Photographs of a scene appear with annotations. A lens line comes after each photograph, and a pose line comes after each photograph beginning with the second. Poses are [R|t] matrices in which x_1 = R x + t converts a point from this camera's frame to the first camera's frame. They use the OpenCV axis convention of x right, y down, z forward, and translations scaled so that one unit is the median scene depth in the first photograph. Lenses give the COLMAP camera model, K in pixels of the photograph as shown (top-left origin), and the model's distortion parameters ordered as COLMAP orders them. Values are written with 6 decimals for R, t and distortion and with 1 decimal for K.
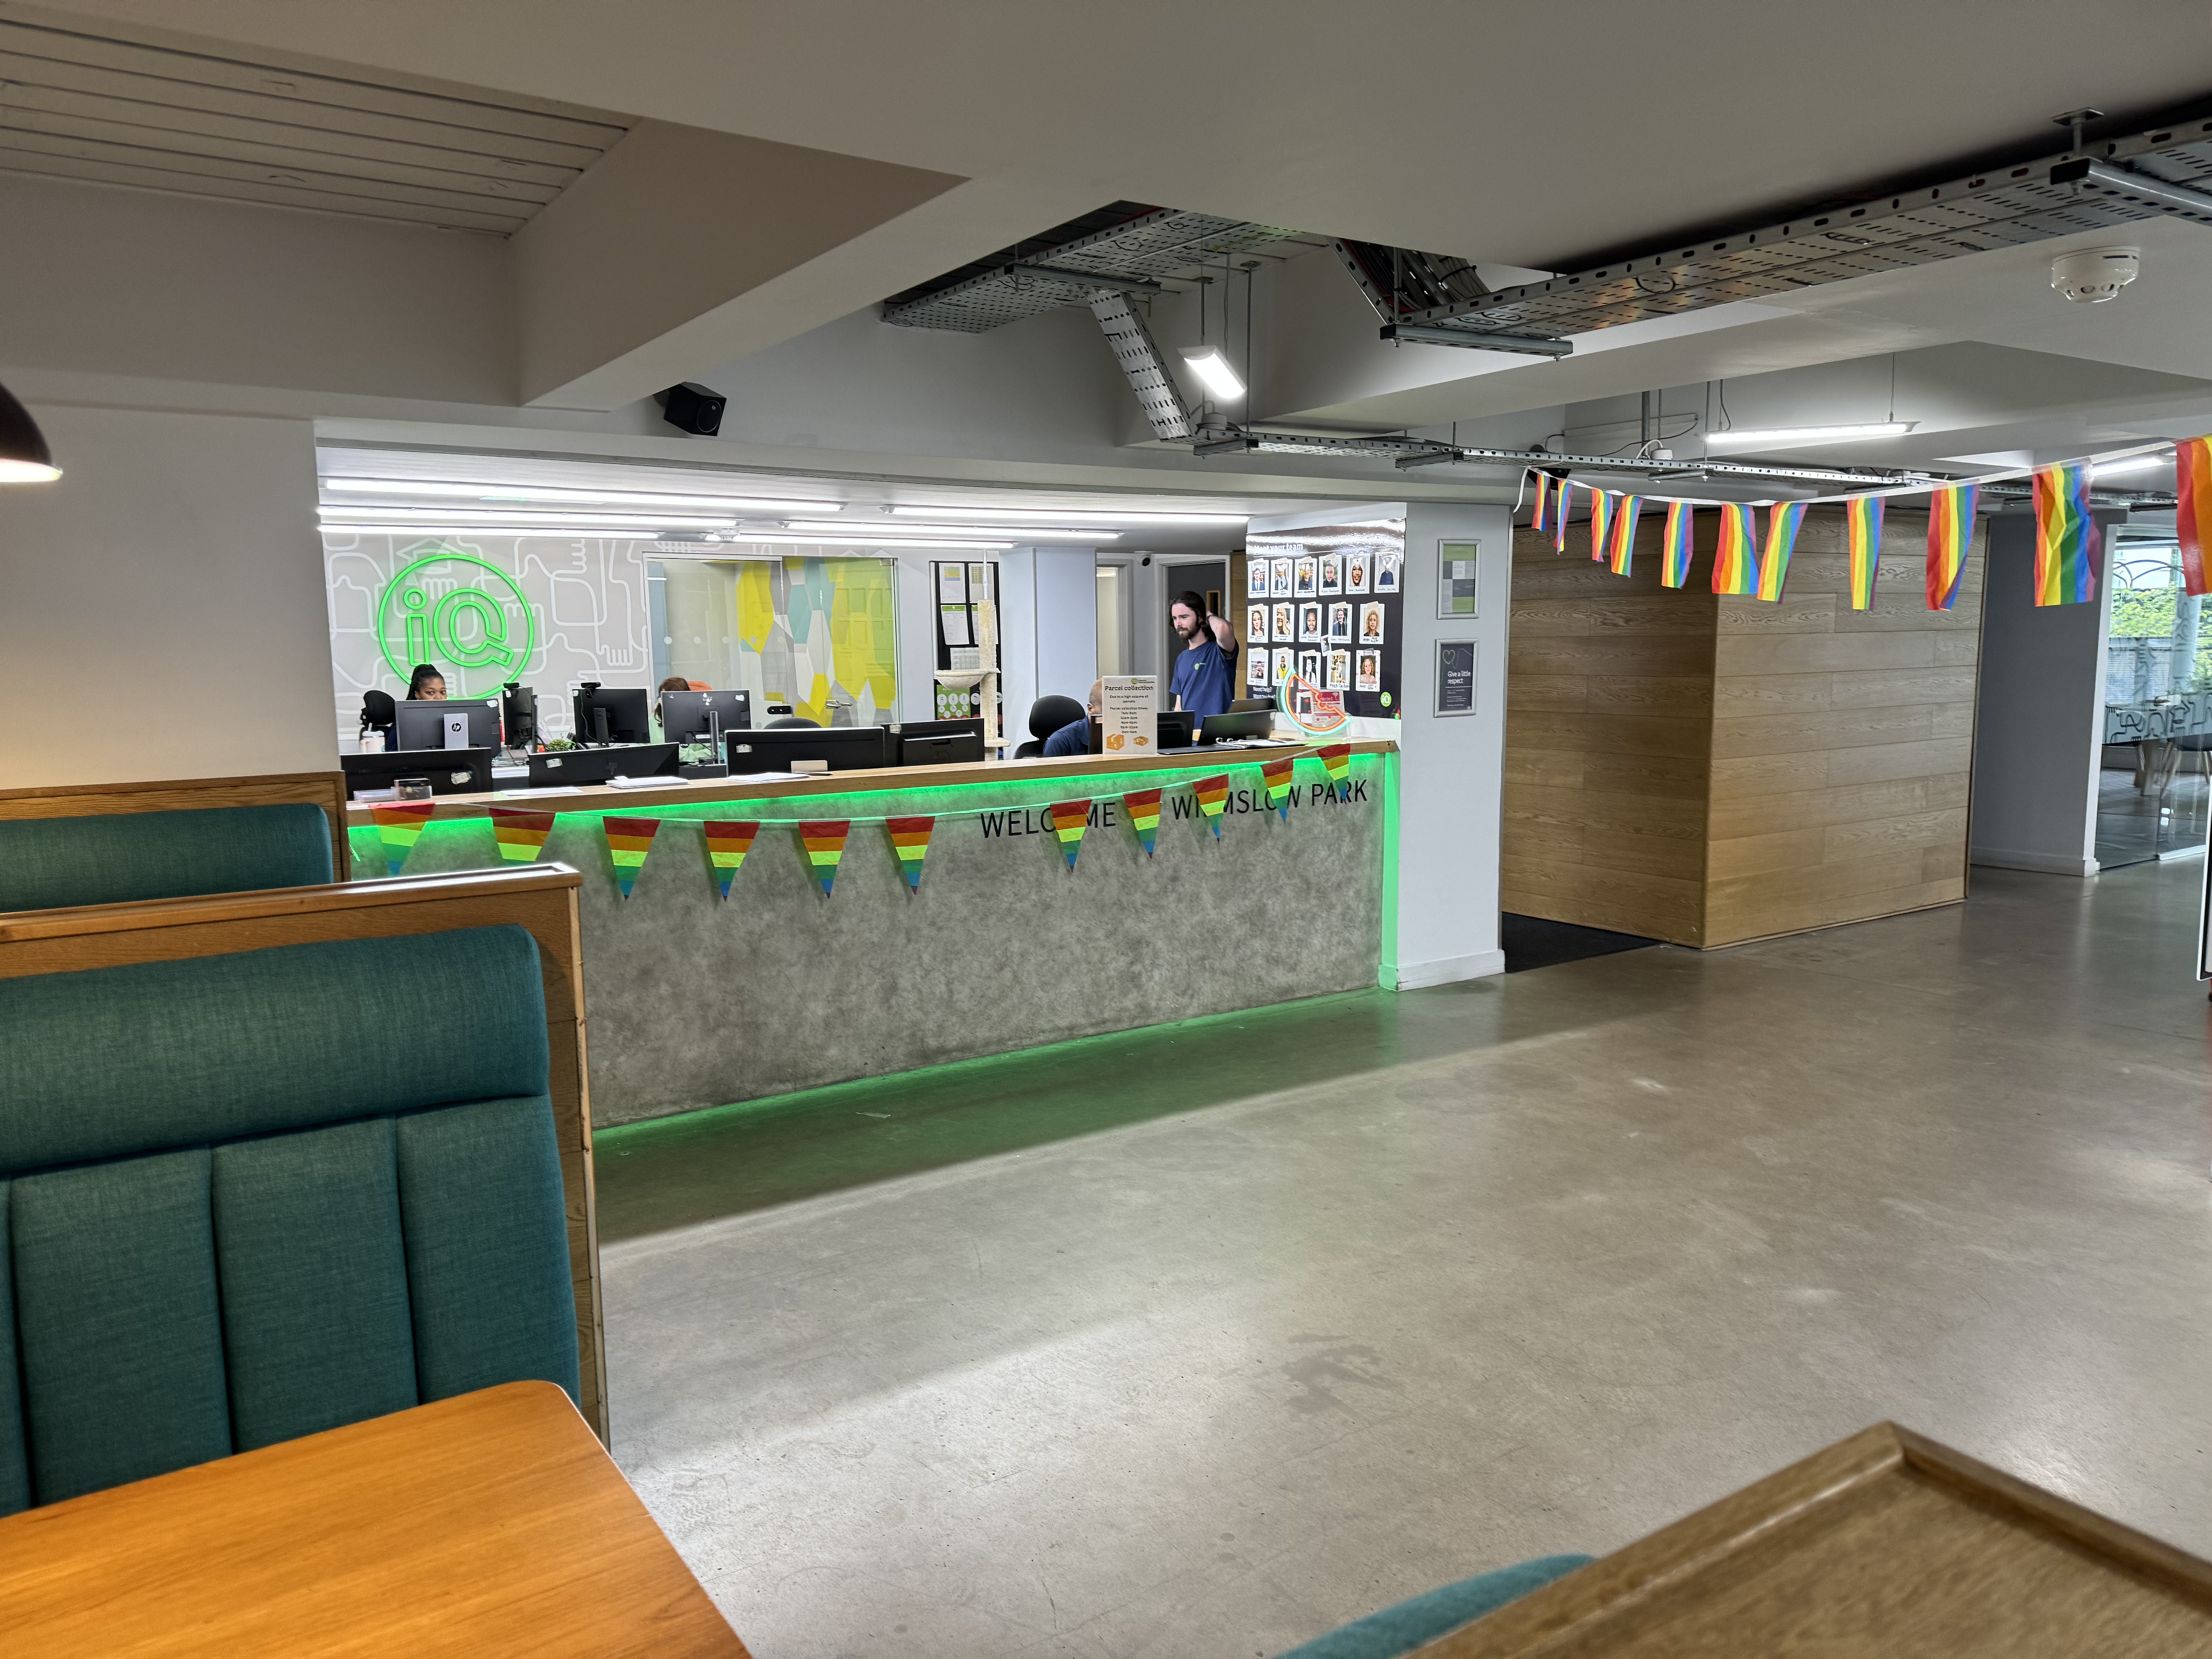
lens RADIAL K [[1532.6, 0, 1098.5], [0, 1532.6, 833.5], [0, 0, 1]] dist [0.166248, -0.310444]
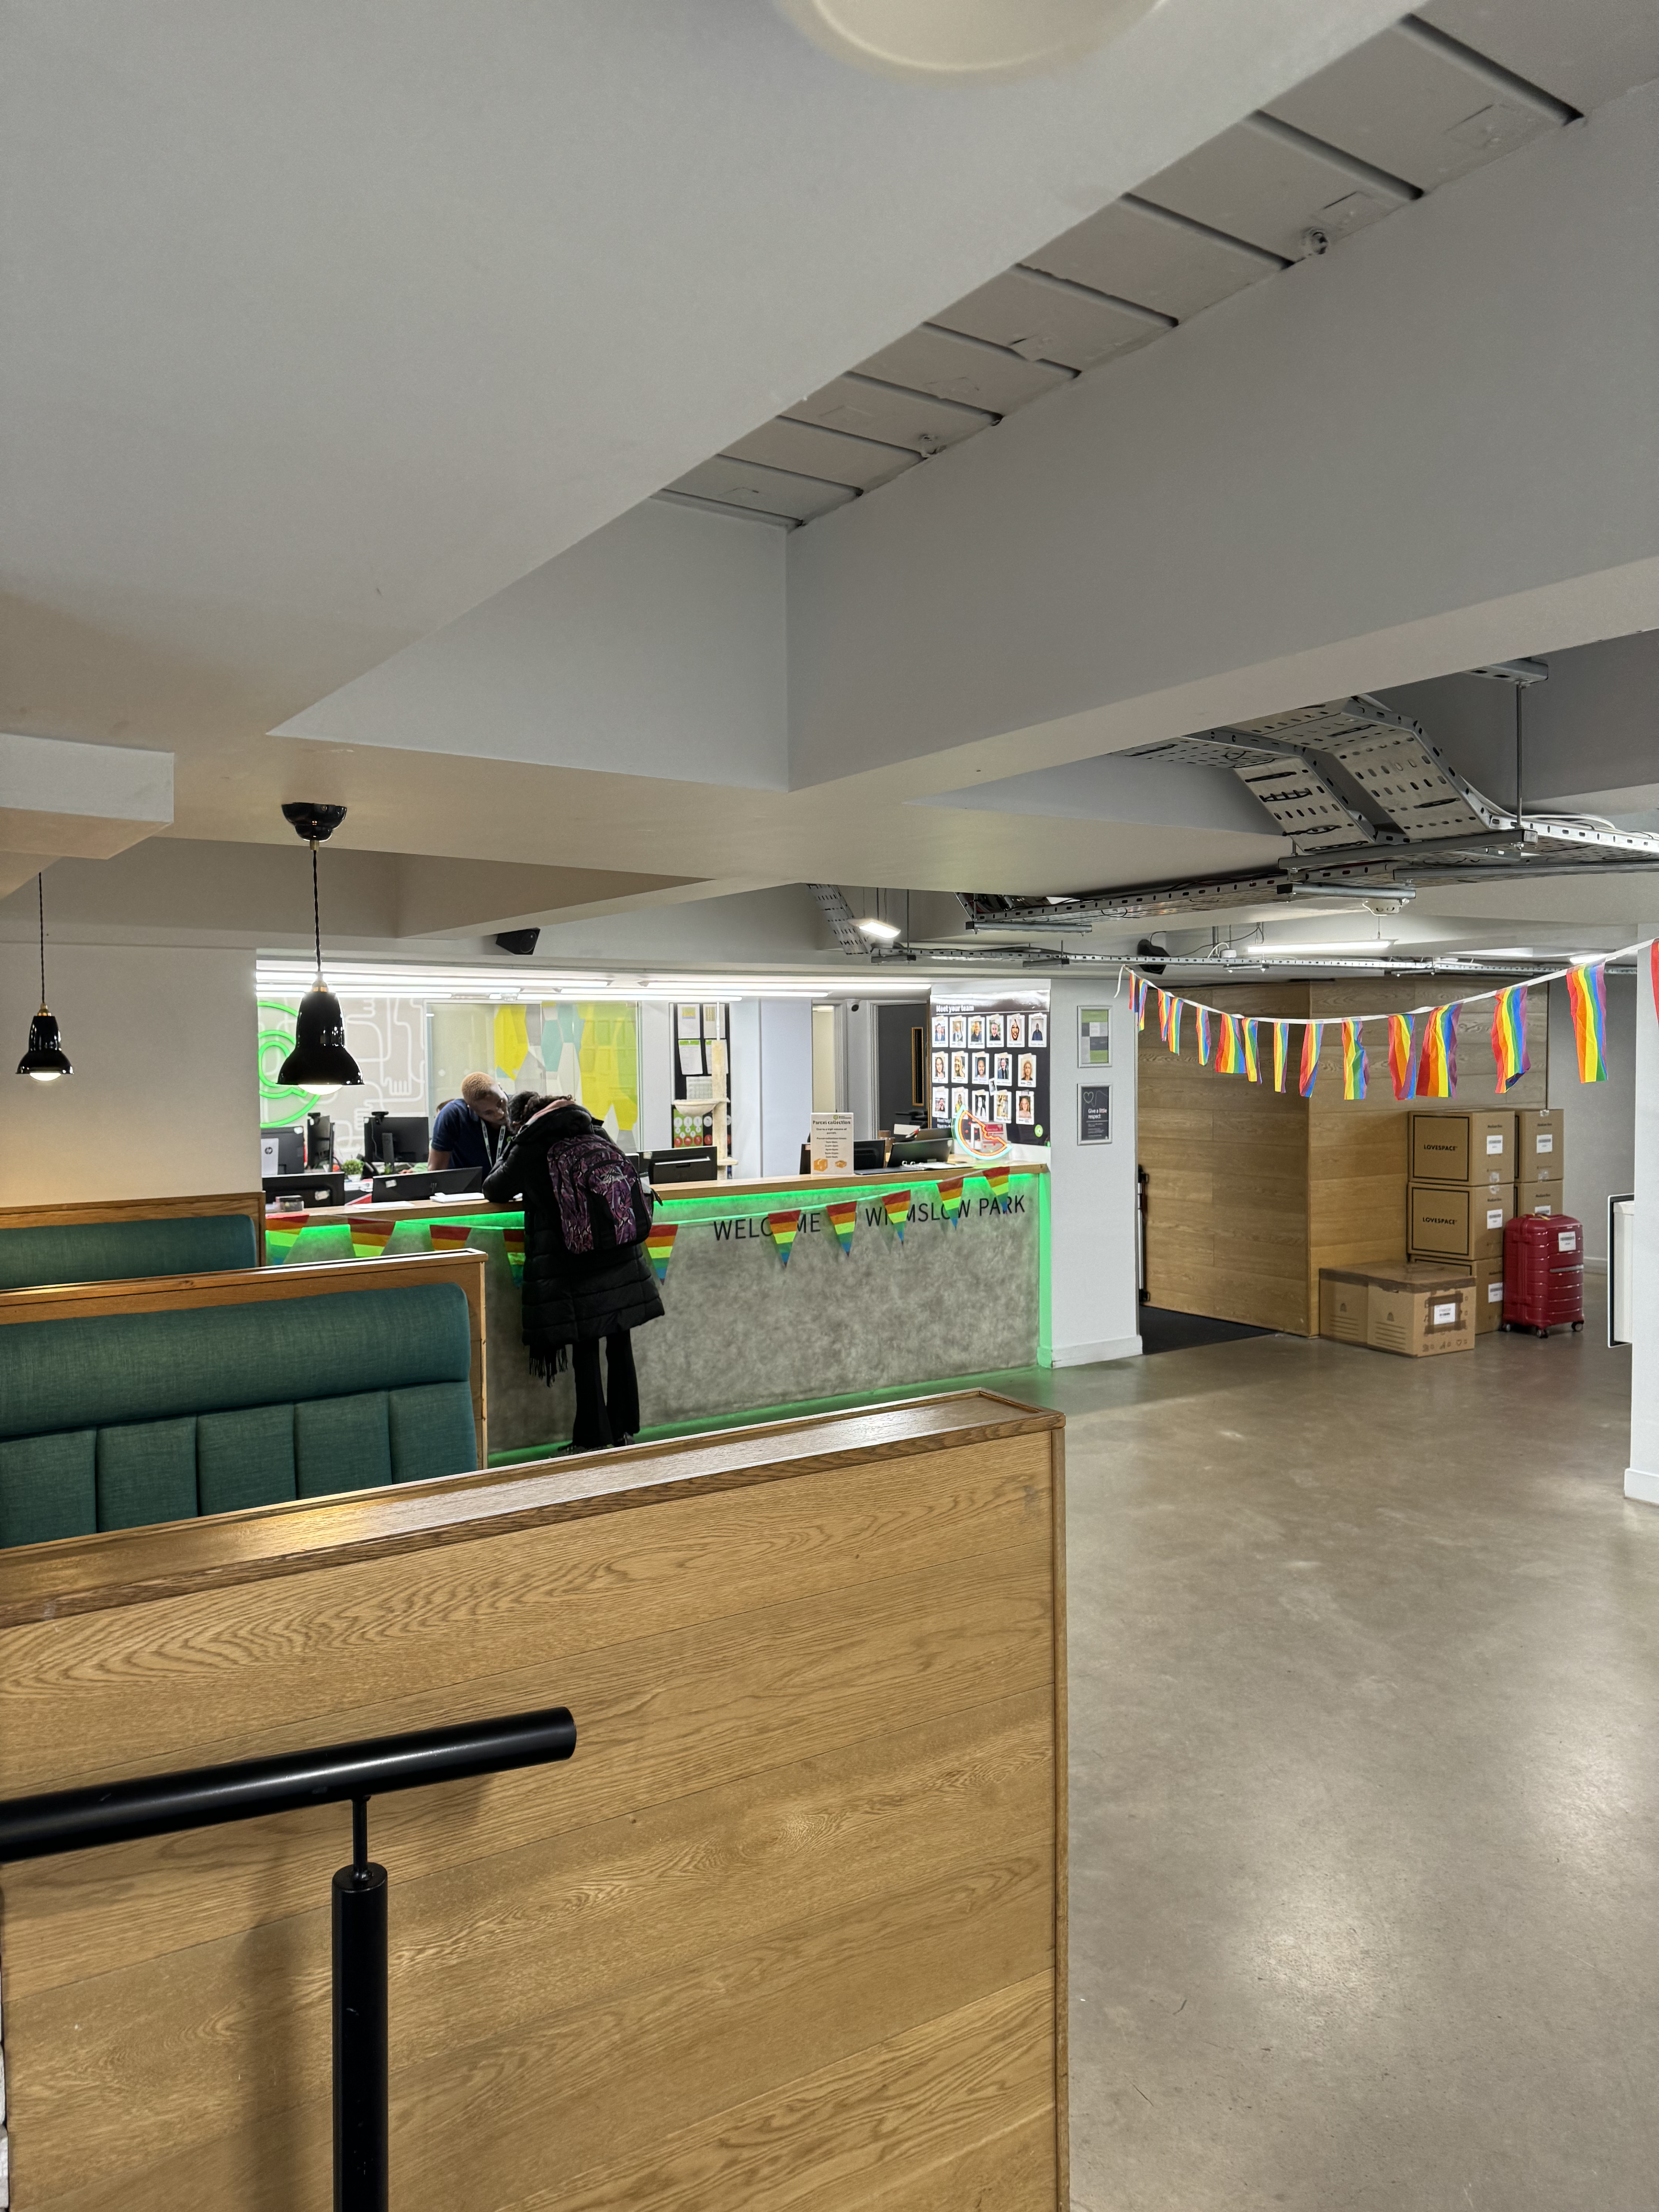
lens RADIAL K [[1532.6, 0, 846.1], [0, 1532.6, 1104.8], [0, 0, 1]] dist [0.166248, -0.310444]
pose [[0.999918, 0.002298, 0.012577, 0.016201], [-0.001147, 0.995870, -0.090786, 0.005964], [-0.012734, 0.090764, 0.995791, -0.268799]]
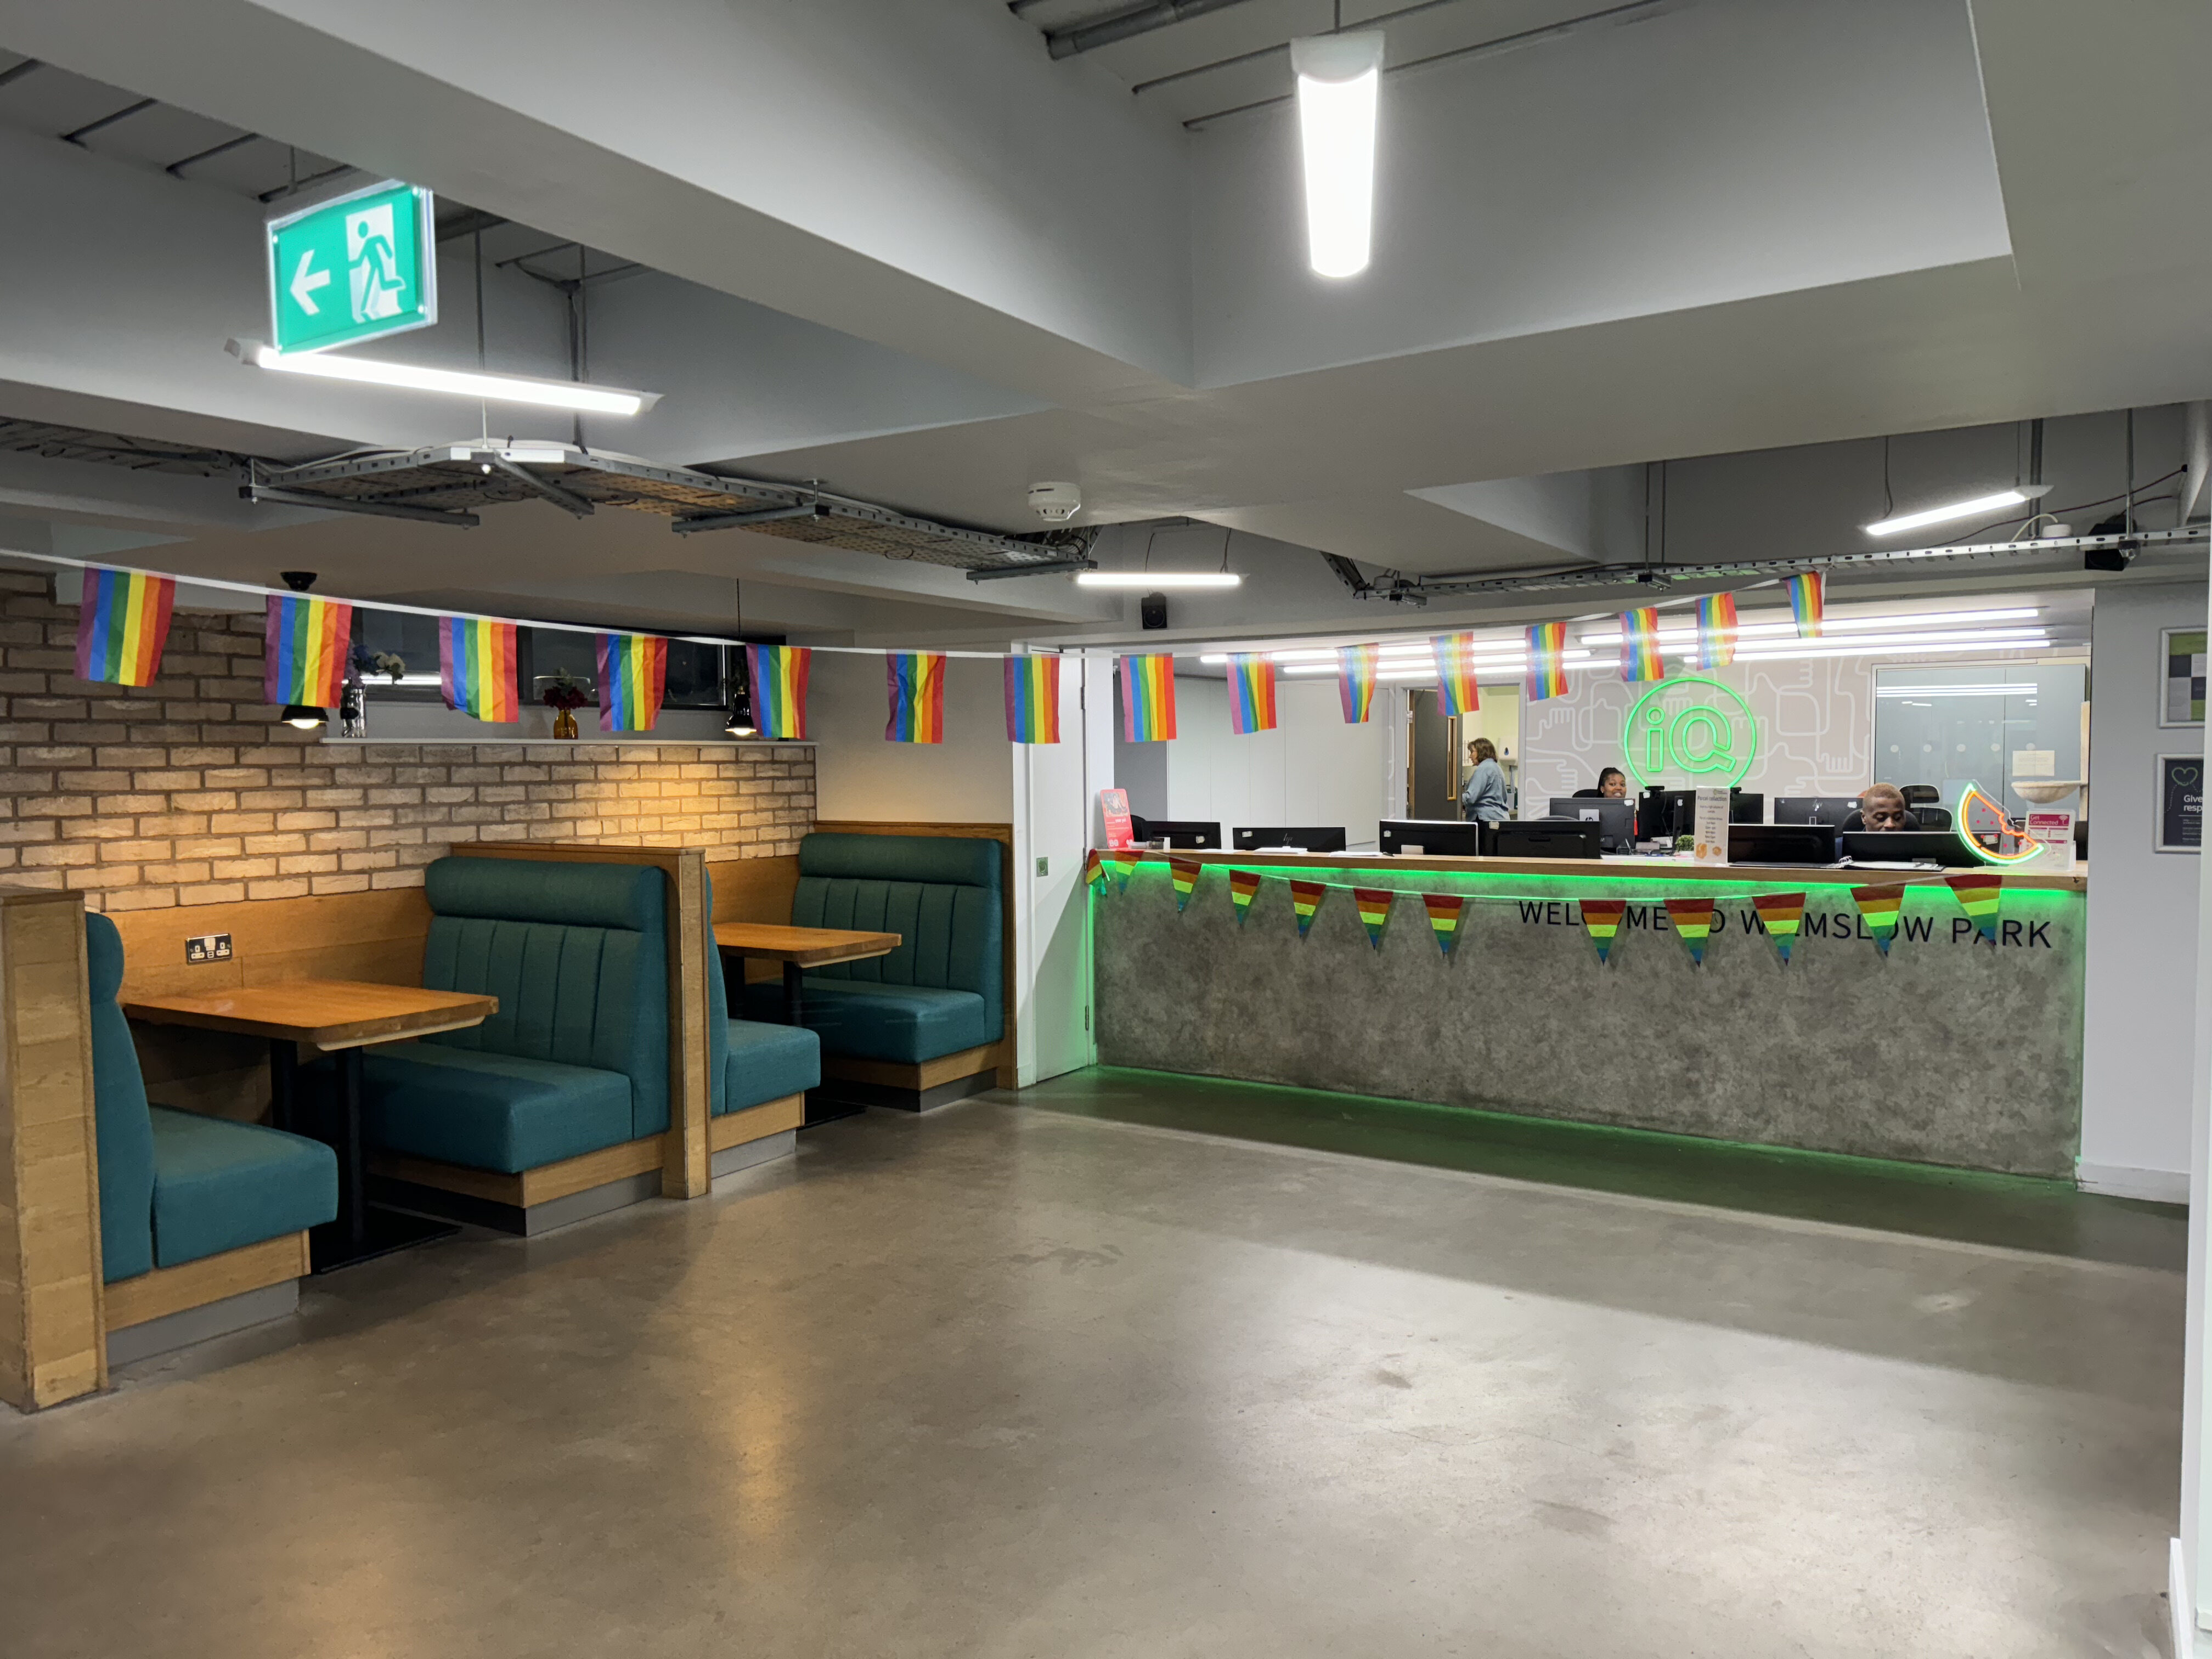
lens RADIAL K [[1524.9, 0, 1054.7], [0, 1524.9, 833.8], [0, 0, 1]] dist [0.004826, -0.078968]
pose [[0.371077, 0.053537, -0.927057, 0.803555], [-0.111877, 0.993642, 0.012601, -0.036169], [0.921838, 0.099041, 0.374708, 0.230365]]
